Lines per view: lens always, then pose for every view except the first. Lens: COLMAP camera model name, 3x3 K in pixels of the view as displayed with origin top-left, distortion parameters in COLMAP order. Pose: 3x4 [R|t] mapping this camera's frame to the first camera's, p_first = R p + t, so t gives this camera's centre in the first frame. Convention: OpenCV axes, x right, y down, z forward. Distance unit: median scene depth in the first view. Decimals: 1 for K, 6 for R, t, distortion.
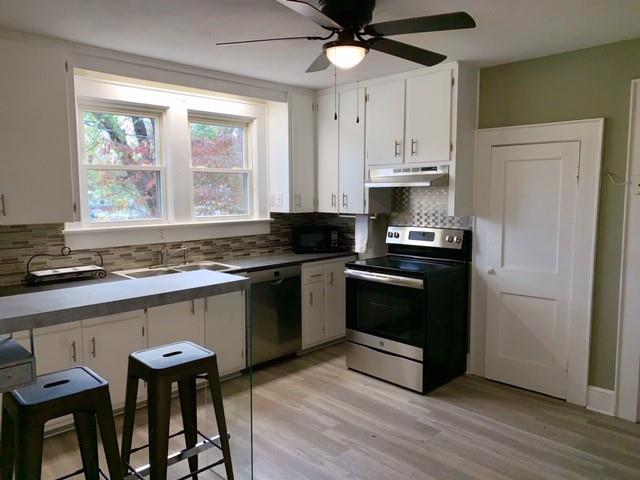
lens RADIAL K [[483.6, 0, 315.2], [0, 483.6, 237.1], [0, 0, 1]] dist [0.005447, 0.002671]
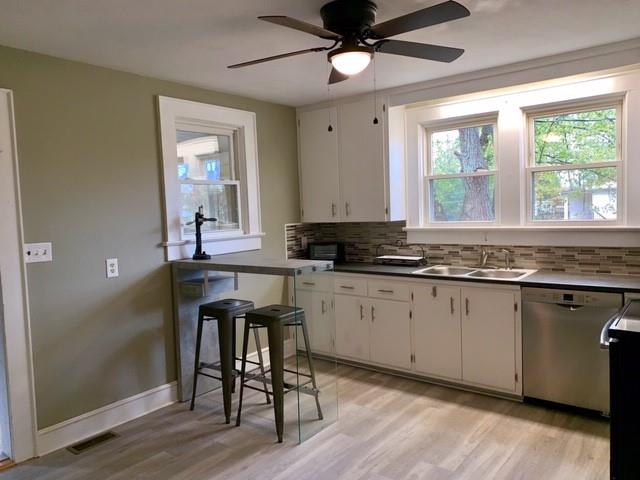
lens RADIAL K [[483.6, 0, 315.2], [0, 483.6, 237.1], [0, 0, 1]] dist [0.005447, 0.002671]
pose [[0.138218, 0.070092, -0.987918, 0.726287], [-0.053637, 0.996558, 0.063201, -0.056300], [0.988948, 0.044253, 0.141502, 0.548824]]
